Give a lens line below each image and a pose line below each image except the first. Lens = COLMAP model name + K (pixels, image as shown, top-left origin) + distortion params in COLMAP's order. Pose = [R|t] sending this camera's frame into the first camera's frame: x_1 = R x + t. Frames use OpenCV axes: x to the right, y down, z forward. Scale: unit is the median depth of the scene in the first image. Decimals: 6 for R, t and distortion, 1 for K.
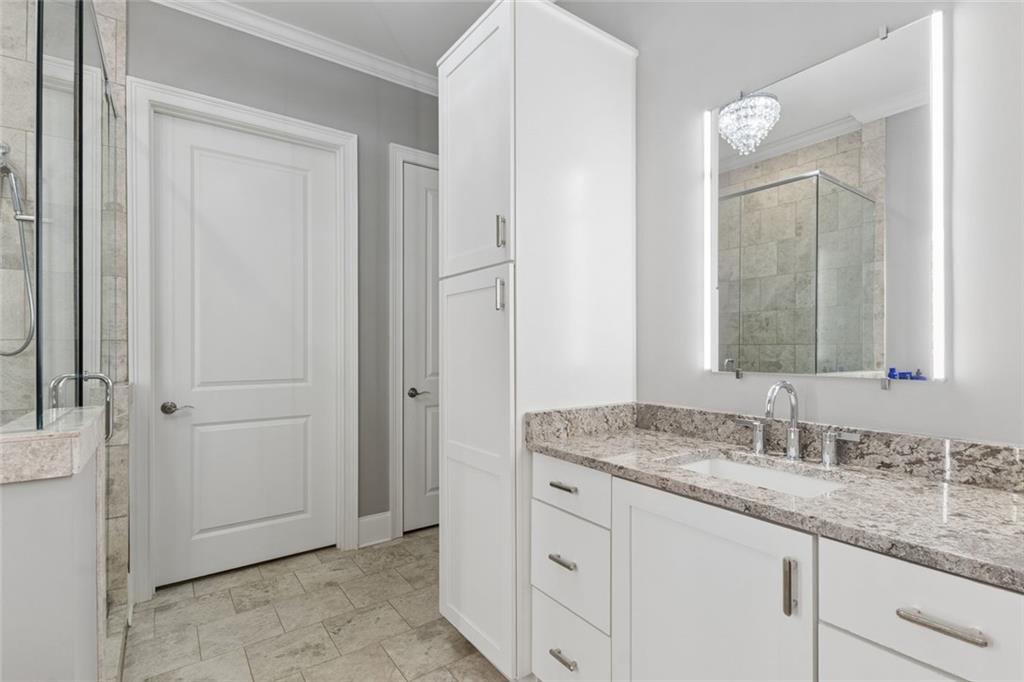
lens RADIAL K [[483.5, 0, 518.5], [0, 483.5, 340.9], [0, 0, 1]] dist [0.017959, -0.006889]
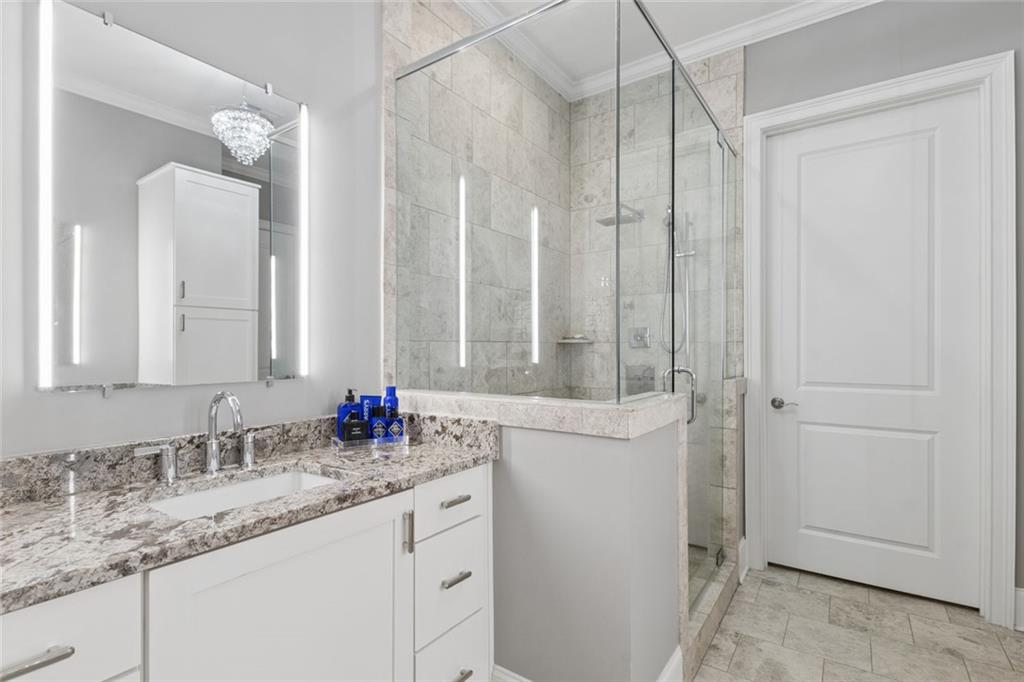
lens RADIAL K [[483.5, 0, 517.2], [0, 483.5, 343.0], [0, 0, 1]] dist [0.017959, -0.006889]
pose [[0.343450, -0.007869, -0.939138, 0.142813], [0.012371, 0.999916, -0.003854, -0.000667], [0.939089, -0.010294, 0.343519, 0.106007]]
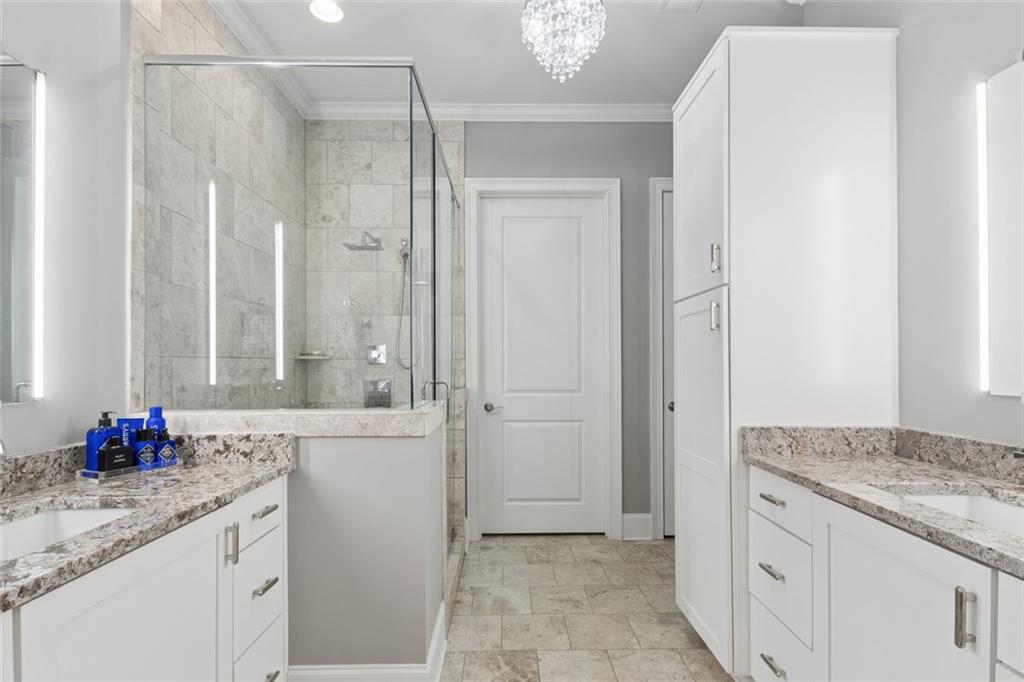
lens RADIAL K [[483.5, 0, 509.5], [0, 483.5, 350.2], [0, 0, 1]] dist [0.017959, -0.006889]
pose [[0.815909, -0.015910, -0.577961, 0.181180], [0.007865, 0.999834, -0.016420, -0.003908], [0.578126, 0.008851, 0.815899, -0.132777]]
